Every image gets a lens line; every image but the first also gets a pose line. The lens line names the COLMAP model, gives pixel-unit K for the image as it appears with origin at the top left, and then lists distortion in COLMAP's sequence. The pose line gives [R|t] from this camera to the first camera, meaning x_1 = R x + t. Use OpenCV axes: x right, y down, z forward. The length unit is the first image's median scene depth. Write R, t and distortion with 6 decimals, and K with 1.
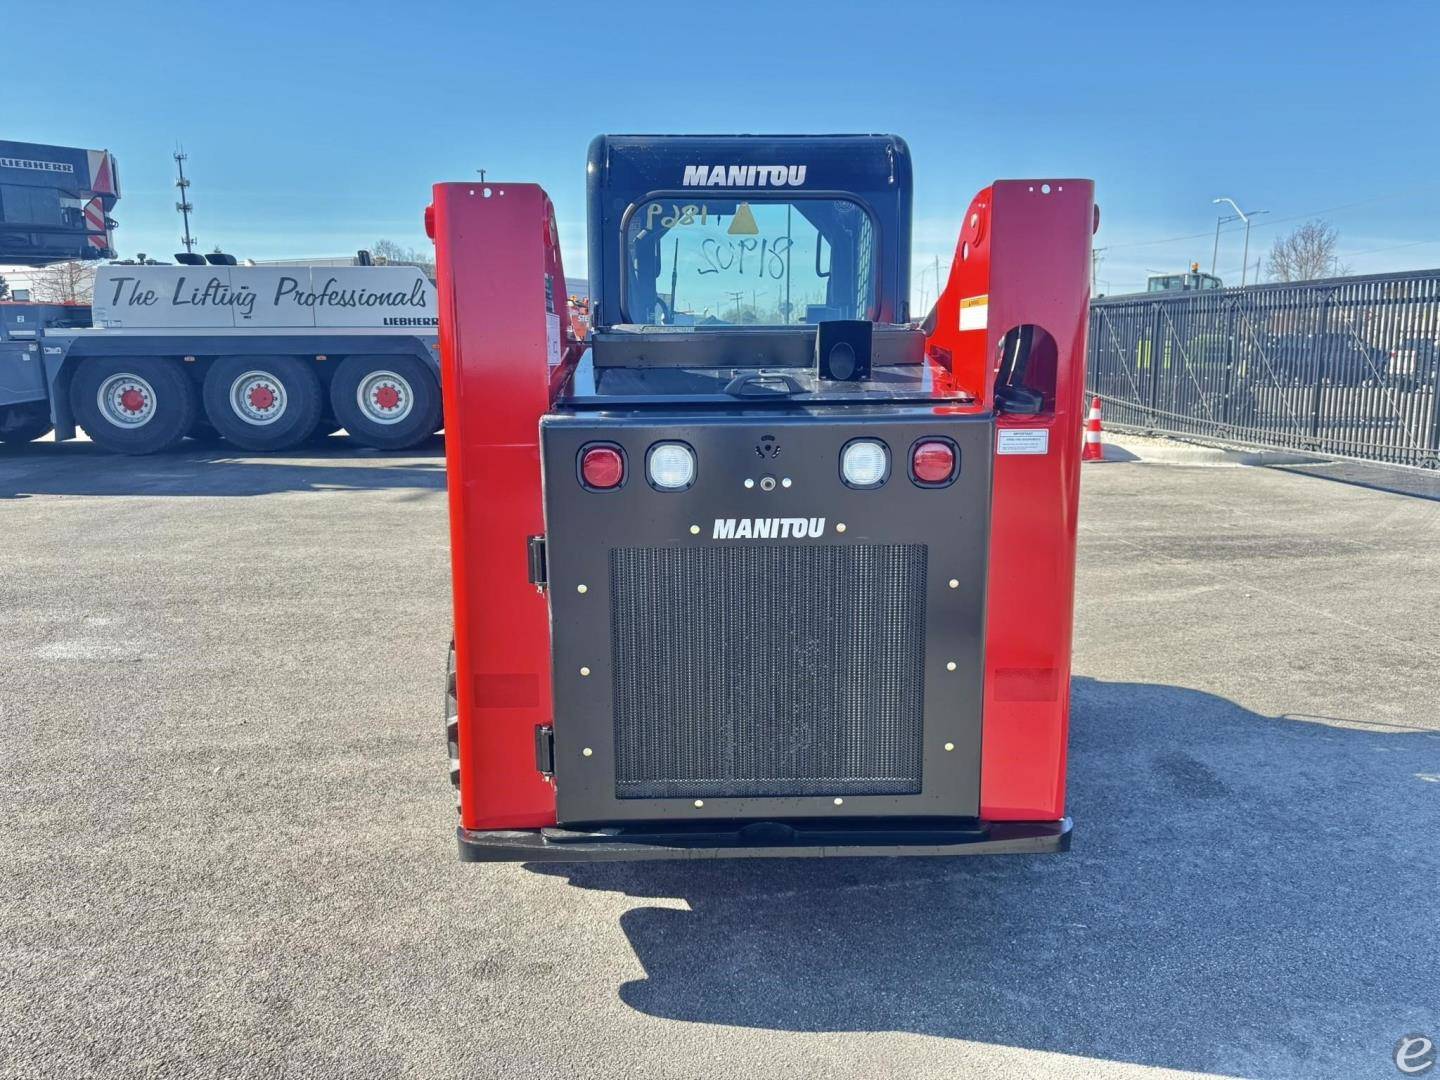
lens RADIAL K [[1046.1, 0, 715.7], [0, 1046.1, 531.4], [0, 0, 1]] dist [0.029918, -0.031530]
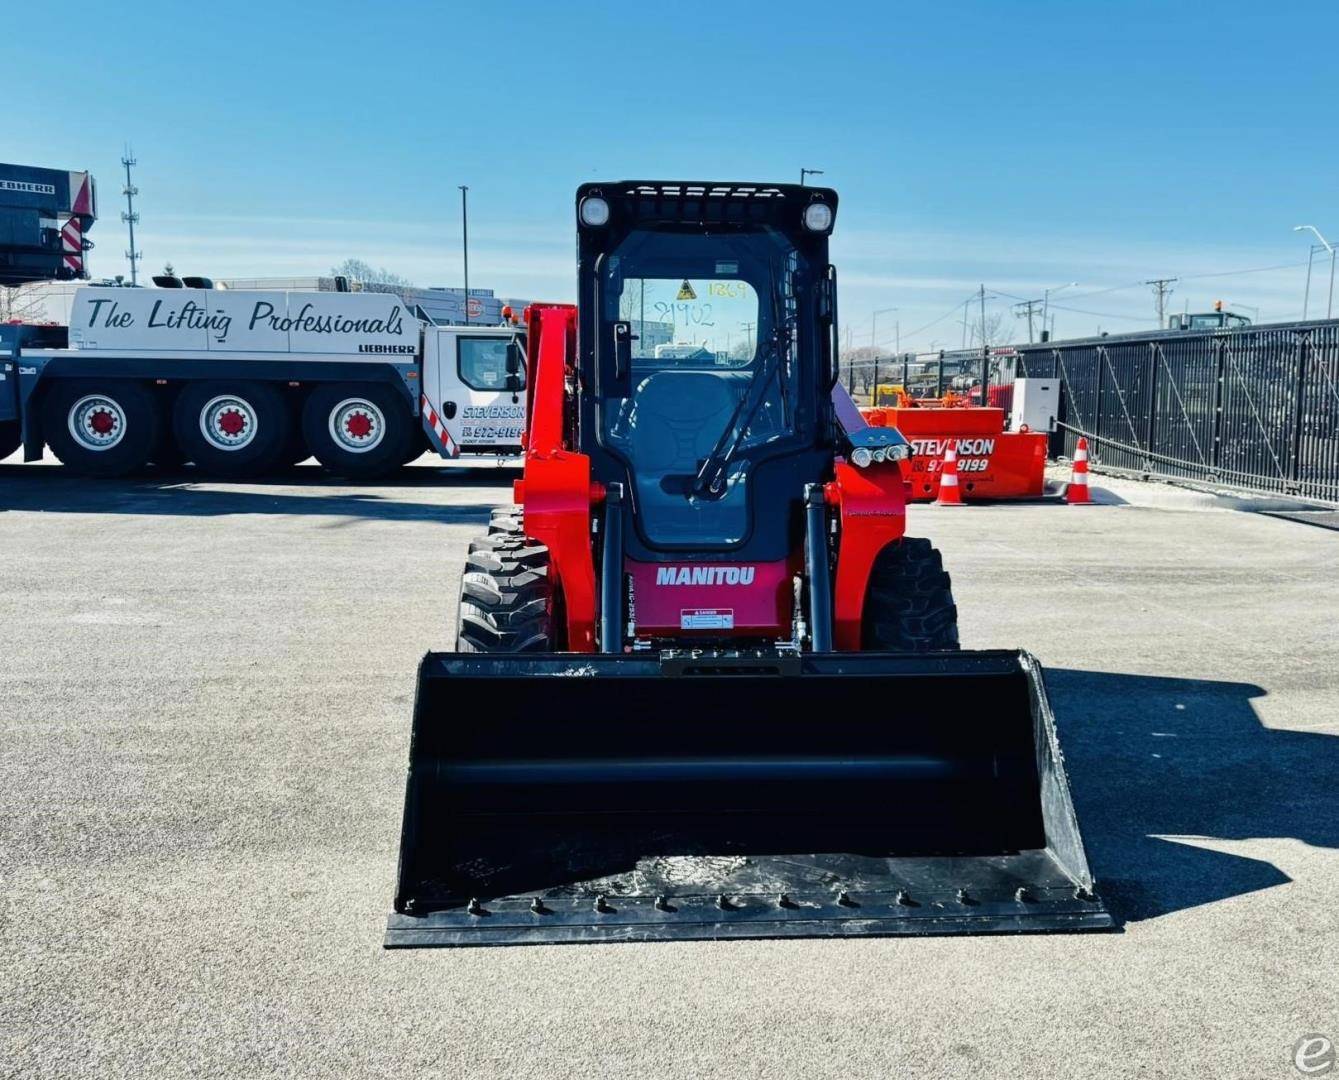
lens RADIAL K [[1200.0, 0, 677.5], [0, 1200.0, 537.5], [0, 0, 1]] dist [0.078035, -0.094891]
pose [[0.999136, 0.023035, -0.034593, 0.027462], [-0.024662, 0.998573, -0.047367, 0.024990], [0.033453, 0.048179, 0.998278, -0.119200]]
